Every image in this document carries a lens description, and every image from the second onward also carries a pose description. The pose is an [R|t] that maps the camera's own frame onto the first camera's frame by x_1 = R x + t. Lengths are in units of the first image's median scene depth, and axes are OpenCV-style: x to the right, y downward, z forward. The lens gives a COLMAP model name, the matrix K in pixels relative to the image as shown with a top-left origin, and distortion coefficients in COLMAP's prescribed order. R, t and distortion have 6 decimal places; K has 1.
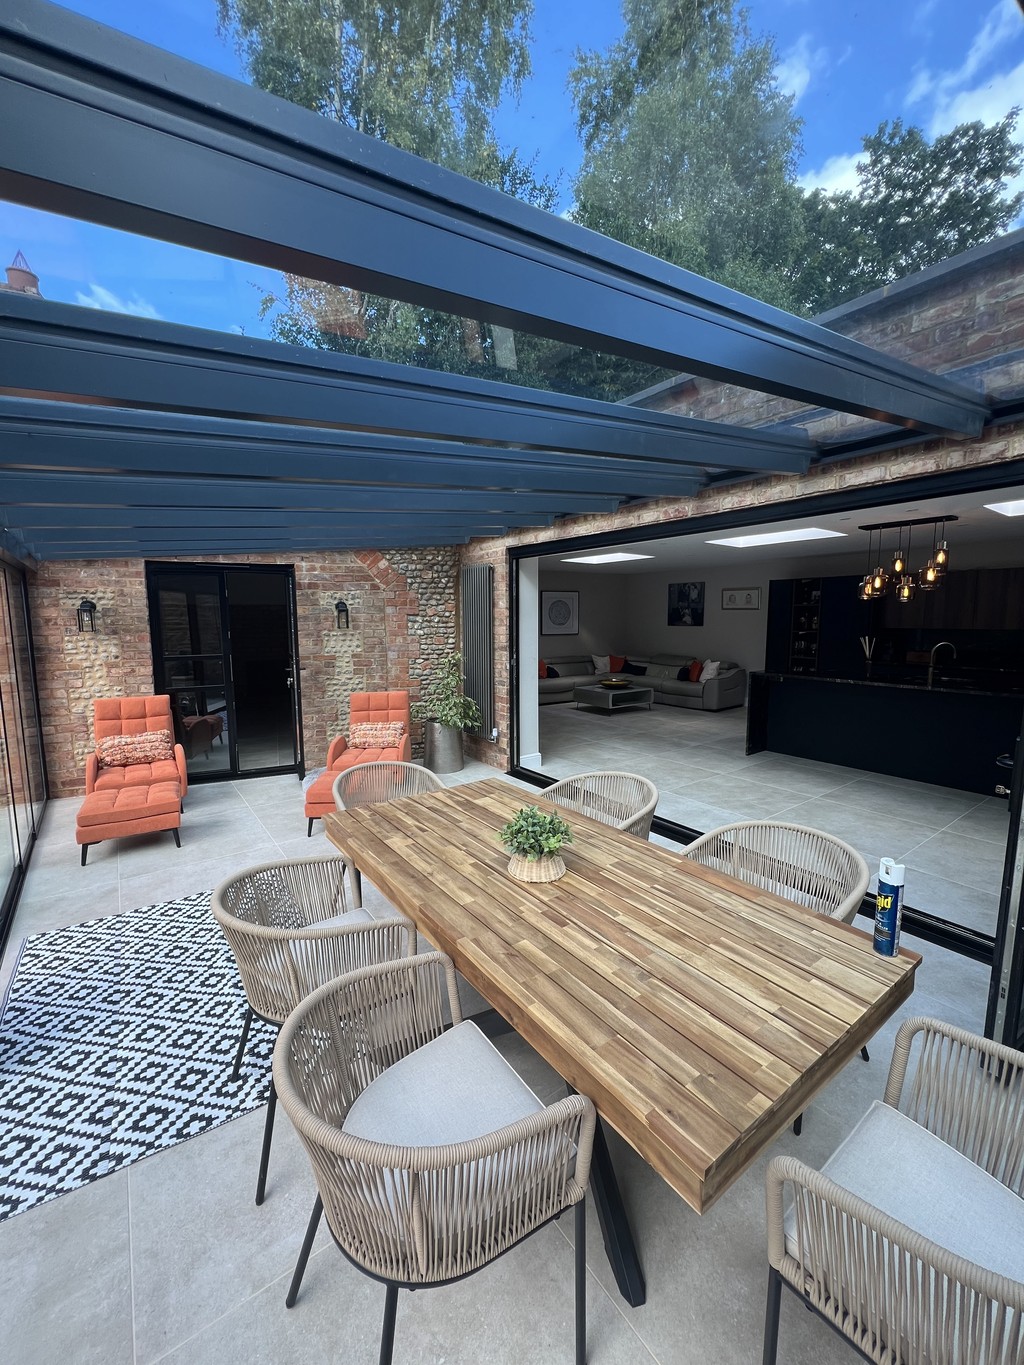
lens RADIAL K [[546.5, 0, 517.1], [0, 546.5, 678.8], [0, 0, 1]] dist [-0.006253, -0.000117]
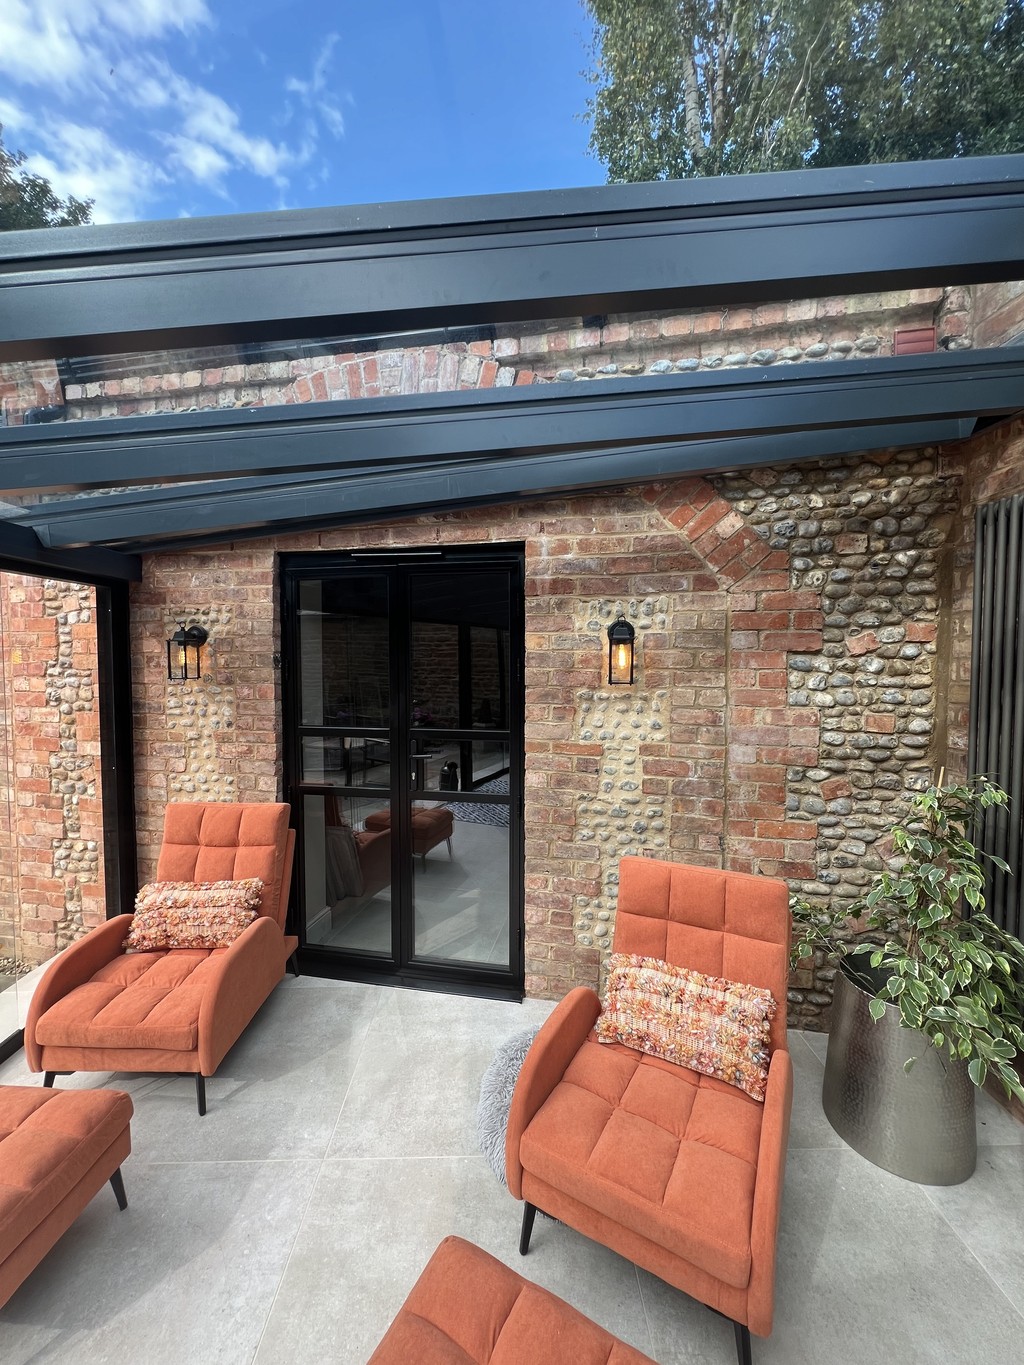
lens RADIAL K [[546.5, 0, 513.5], [0, 546.5, 681.3], [0, 0, 1]] dist [-0.006253, -0.000117]
pose [[0.817758, 0.028683, -0.574846, -0.147019], [-0.071719, 0.996051, -0.052326, -0.066916], [0.571076, 0.084018, 0.816587, 0.615255]]
